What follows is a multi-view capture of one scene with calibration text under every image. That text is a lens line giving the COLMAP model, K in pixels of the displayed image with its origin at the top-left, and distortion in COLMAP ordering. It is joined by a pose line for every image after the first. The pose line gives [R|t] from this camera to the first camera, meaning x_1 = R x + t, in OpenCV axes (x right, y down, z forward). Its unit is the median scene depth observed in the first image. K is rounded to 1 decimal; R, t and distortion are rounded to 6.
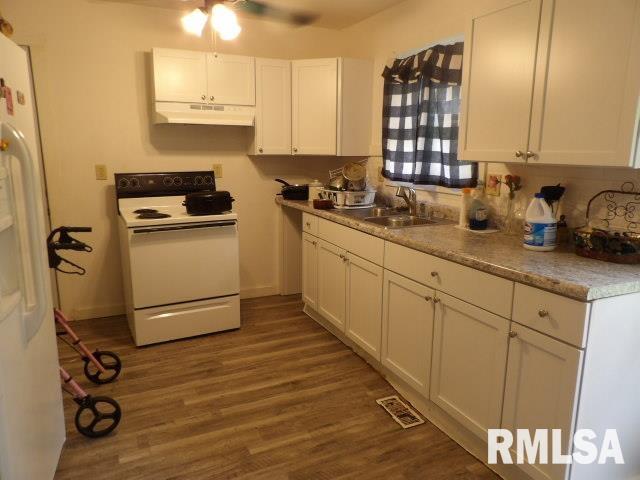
lens RADIAL K [[459.6, 0, 319.4], [0, 459.6, 239.2], [0, 0, 1]] dist [-0.014991, 0.015720]
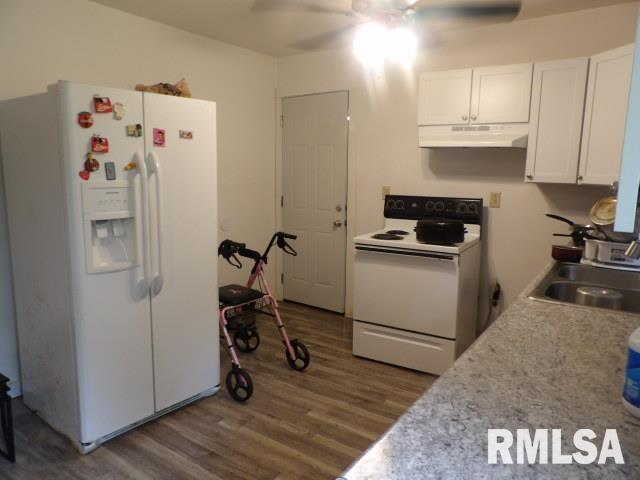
lens RADIAL K [[459.6, 0, 318.4], [0, 459.6, 239.5], [0, 0, 1]] dist [-0.014991, 0.015720]
pose [[0.510582, 0.135243, -0.849126, 0.461797], [-0.180912, 0.982343, 0.047678, -0.070792], [0.840581, 0.129274, 0.526034, 0.349626]]
